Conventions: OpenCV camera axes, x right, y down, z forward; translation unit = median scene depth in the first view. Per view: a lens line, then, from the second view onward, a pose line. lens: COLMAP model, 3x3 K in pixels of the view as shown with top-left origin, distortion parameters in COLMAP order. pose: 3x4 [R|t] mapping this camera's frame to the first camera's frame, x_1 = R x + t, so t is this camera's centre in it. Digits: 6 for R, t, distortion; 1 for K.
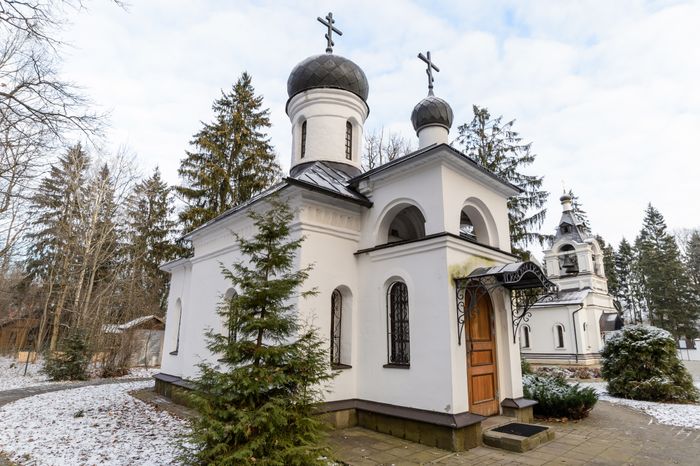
lens RADIAL K [[400.3, 0, 360.1], [0, 400.3, 232.5], [0, 0, 1]] dist [-0.050702, 0.002483]
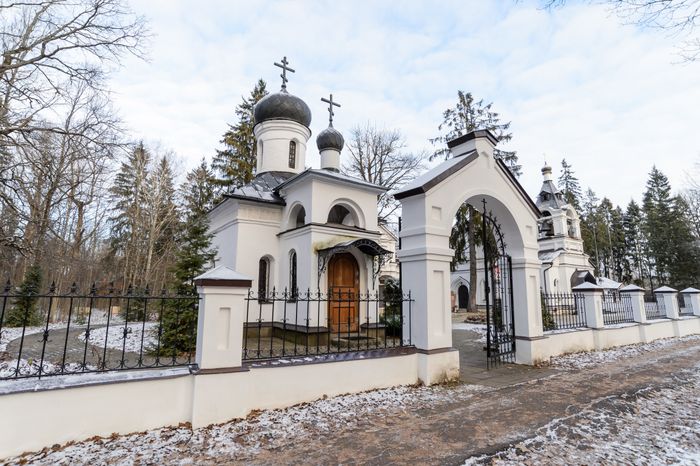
lens RADIAL K [[363.9, 0, 350.0], [0, 363.9, 233.0], [0, 0, 1]] dist [-0.074688, 0.038487]
pose [[0.991642, -0.029260, -0.125661, 0.097684], [0.039816, 0.995809, 0.082336, -0.013445], [0.122725, -0.086651, 0.988651, -0.087202]]
